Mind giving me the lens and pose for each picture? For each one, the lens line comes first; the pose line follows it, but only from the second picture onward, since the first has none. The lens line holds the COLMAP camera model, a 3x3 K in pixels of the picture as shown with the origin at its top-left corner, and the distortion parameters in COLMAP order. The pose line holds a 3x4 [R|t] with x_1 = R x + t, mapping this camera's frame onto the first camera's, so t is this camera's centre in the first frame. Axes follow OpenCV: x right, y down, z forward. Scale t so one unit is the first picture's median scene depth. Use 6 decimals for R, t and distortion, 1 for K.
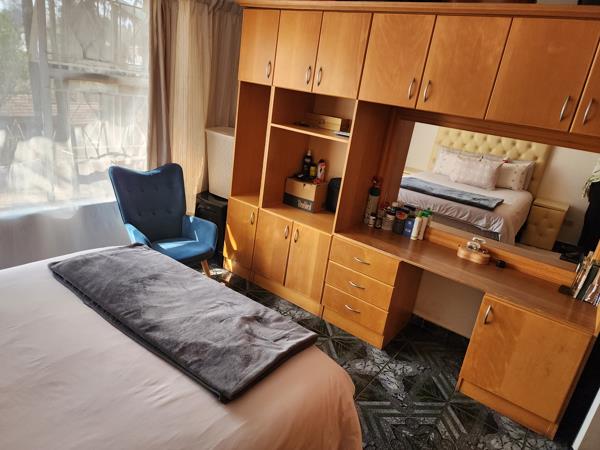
lens RADIAL K [[408.0, 0, 299.5], [0, 408.0, 224.2], [0, 0, 1]] dist [0.056693, -0.013500]
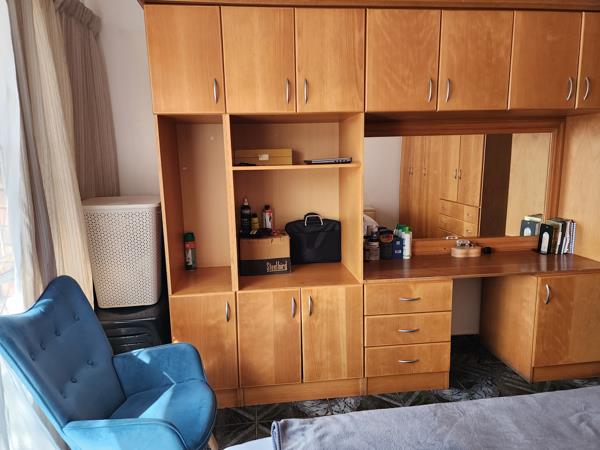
lens RADIAL K [[408.0, 0, 299.8], [0, 408.0, 226.2], [0, 0, 1]] dist [0.056693, -0.013500]
pose [[0.711550, -0.268819, 0.649179, -0.500775], [0.341301, 0.939833, 0.015085, -0.135104], [-0.614175, 0.210831, 0.760486, 0.467001]]
